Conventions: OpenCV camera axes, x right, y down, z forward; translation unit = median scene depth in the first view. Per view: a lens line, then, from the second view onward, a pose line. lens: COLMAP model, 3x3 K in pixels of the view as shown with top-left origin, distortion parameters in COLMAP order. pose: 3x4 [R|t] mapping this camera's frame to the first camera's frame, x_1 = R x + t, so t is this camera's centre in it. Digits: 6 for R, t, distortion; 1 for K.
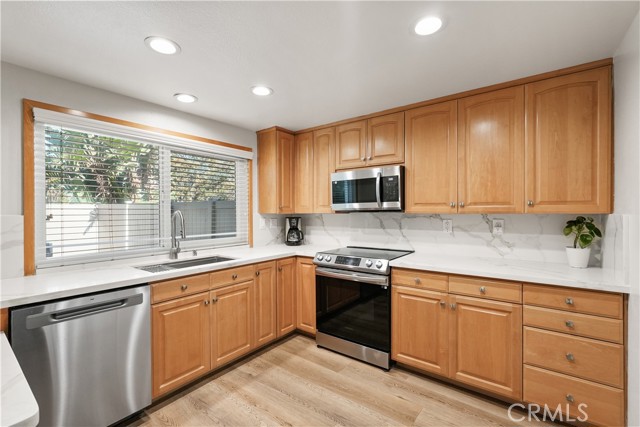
lens RADIAL K [[283.3, 0, 322.1], [0, 283.3, 214.3], [0, 0, 1]] dist [-0.018700, 0.002459]
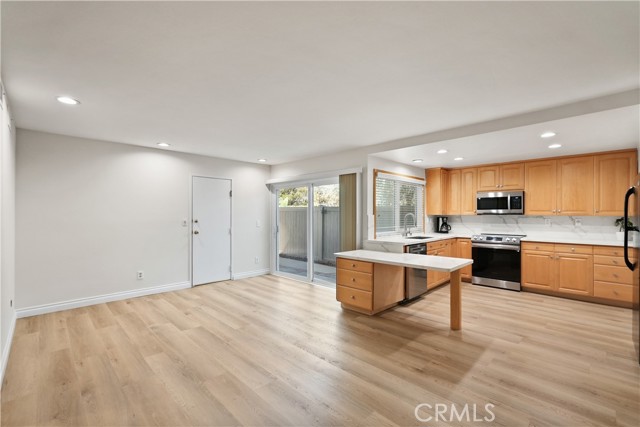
lens RADIAL K [[283.3, 0, 316.4], [0, 283.3, 214.1], [0, 0, 1]] dist [-0.018700, 0.002459]
pose [[0.988935, 0.005131, -0.148264, -0.906604], [-0.005859, 0.999973, -0.004469, 0.006259], [0.148237, 0.005288, 0.988938, -1.216141]]
